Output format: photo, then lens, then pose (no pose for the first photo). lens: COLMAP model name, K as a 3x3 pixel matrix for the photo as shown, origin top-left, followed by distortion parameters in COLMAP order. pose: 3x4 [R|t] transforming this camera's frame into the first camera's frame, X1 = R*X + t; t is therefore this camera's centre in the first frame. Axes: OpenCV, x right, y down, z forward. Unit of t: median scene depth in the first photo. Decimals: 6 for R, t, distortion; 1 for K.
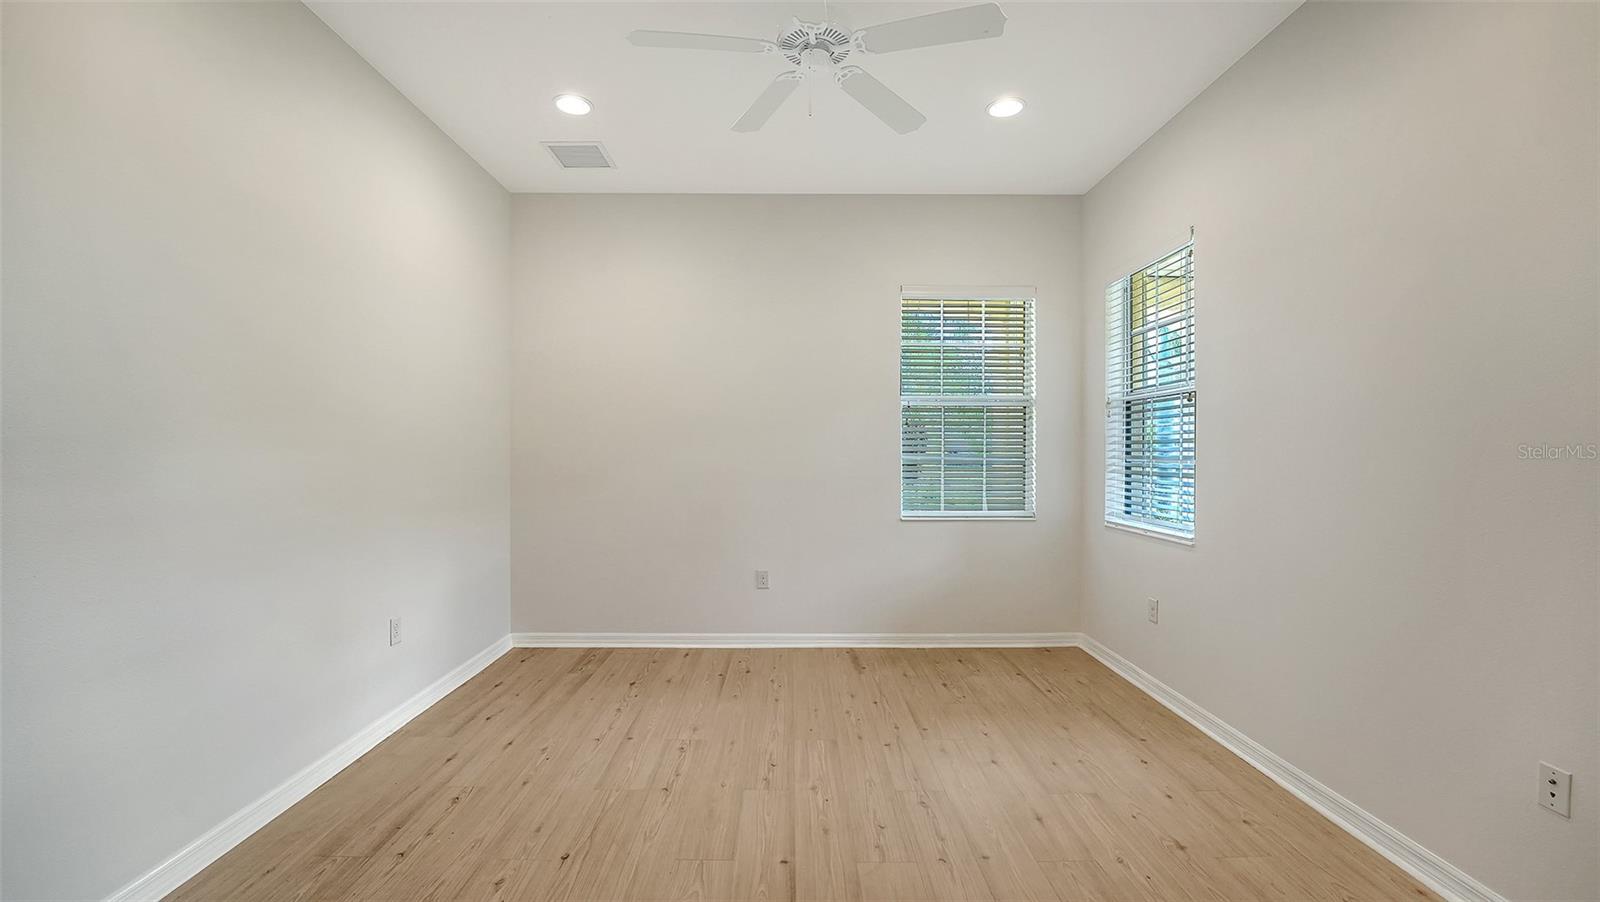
lens RADIAL K [[645.9, 0, 791.2], [0, 645.9, 455.4], [0, 0, 1]] dist [-0.020250, -0.000529]
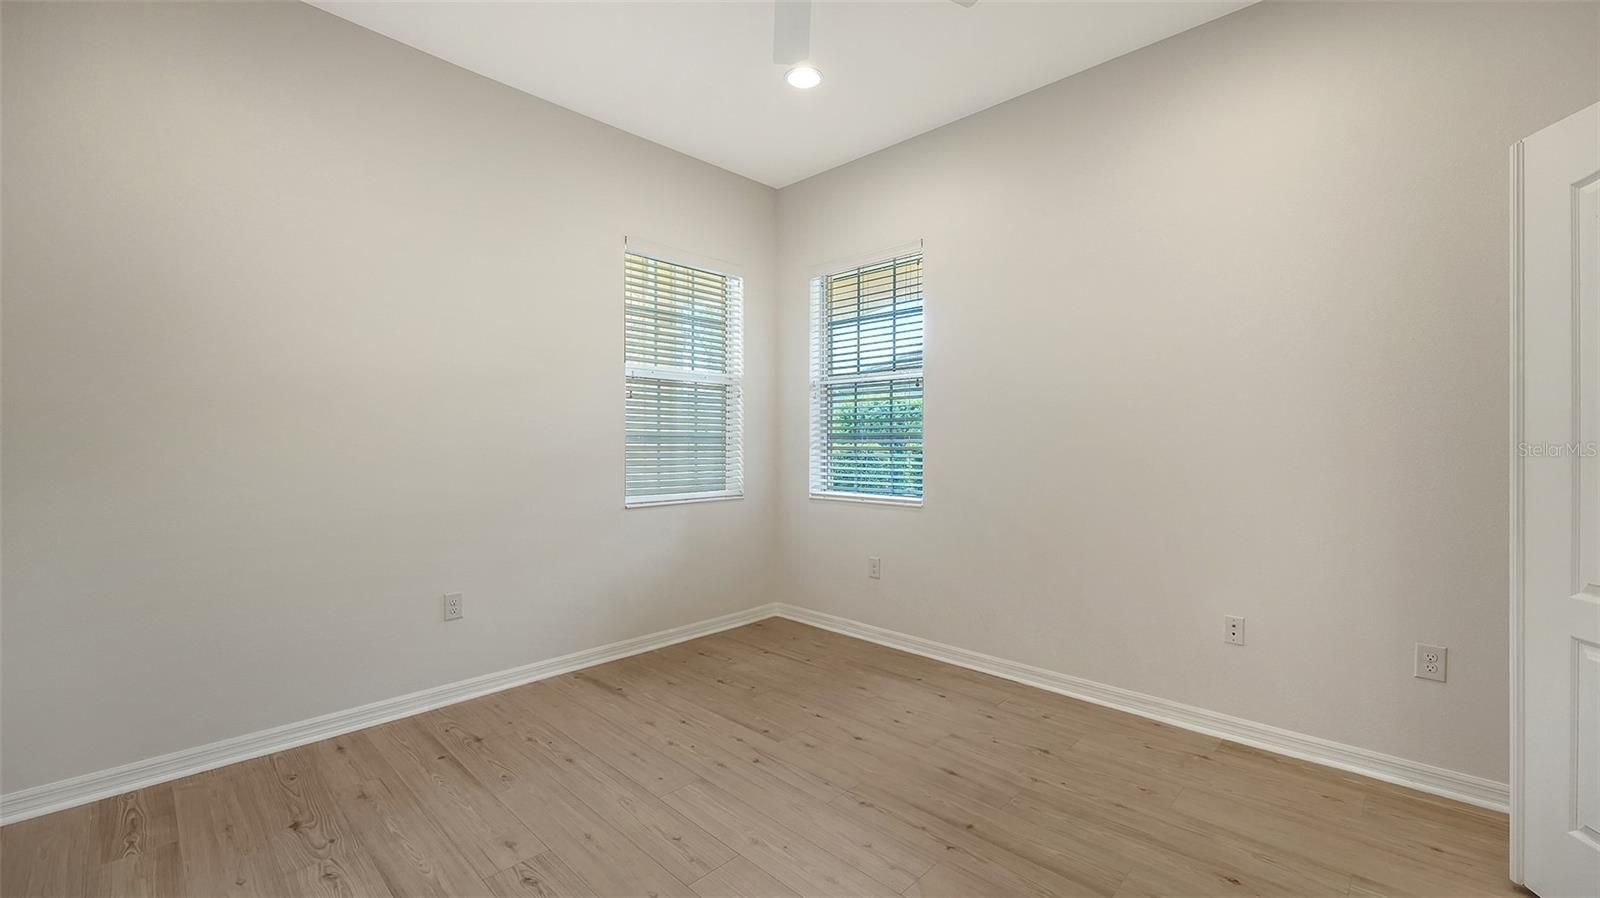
lens RADIAL K [[649.7, 0, 785.2], [0, 649.7, 435.1], [0, 0, 1]] dist [0.008662, -0.001349]
pose [[0.702959, 0.005652, 0.711208, -0.354998], [0.007213, 0.999860, -0.015076, 0.020934], [-0.711194, 0.015728, 0.702820, 0.278535]]
